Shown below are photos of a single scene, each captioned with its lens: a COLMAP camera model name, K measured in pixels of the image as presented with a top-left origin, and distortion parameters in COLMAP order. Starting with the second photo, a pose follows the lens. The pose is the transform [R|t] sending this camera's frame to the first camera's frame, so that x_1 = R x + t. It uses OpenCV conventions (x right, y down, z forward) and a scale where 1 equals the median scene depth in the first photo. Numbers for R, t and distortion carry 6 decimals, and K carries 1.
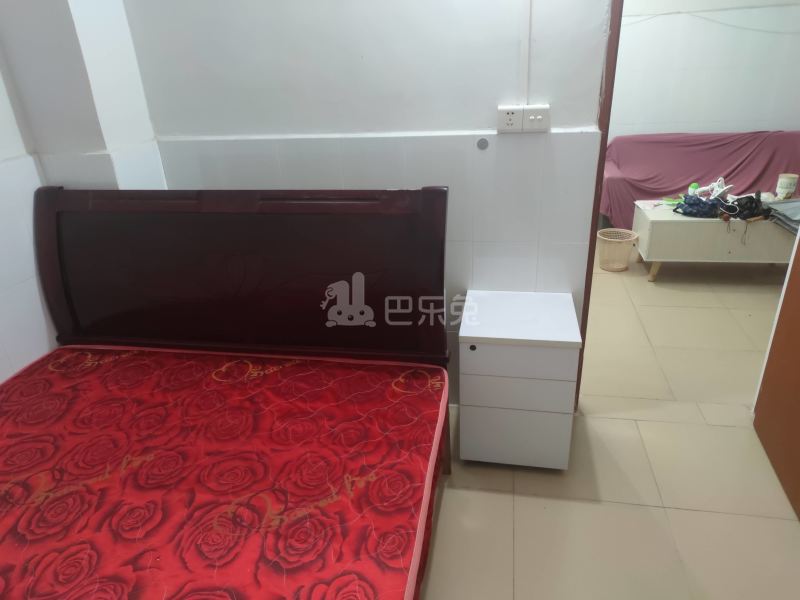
lens RADIAL K [[546.8, 0, 404.2], [0, 546.8, 302.9], [0, 0, 1]] dist [-0.011329, -0.016937]
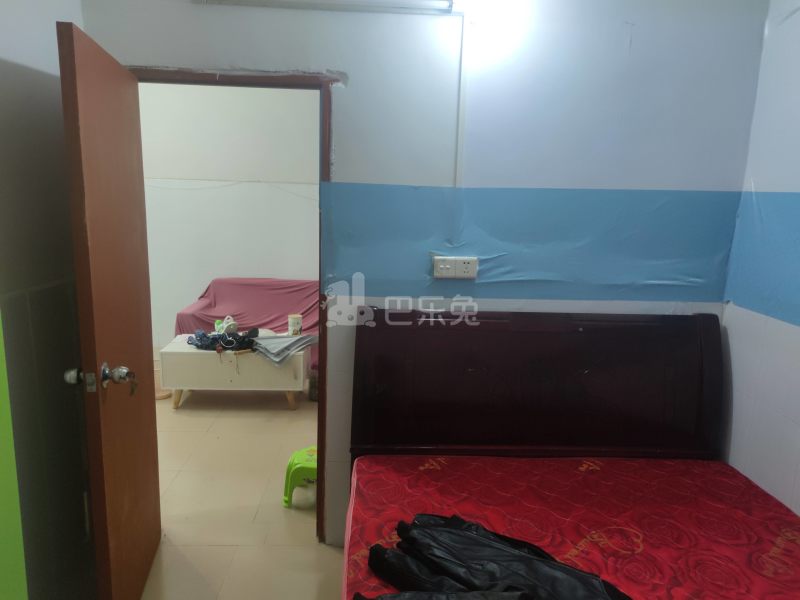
lens RADIAL K [[546.8, 0, 400.1], [0, 546.8, 300.3], [0, 0, 1]] dist [-0.011329, -0.016937]
pose [[0.967603, 0.040776, 0.249163, 0.642456], [0.022796, 0.968732, -0.247061, 0.032424], [-0.251447, 0.244737, 0.936418, -0.187150]]
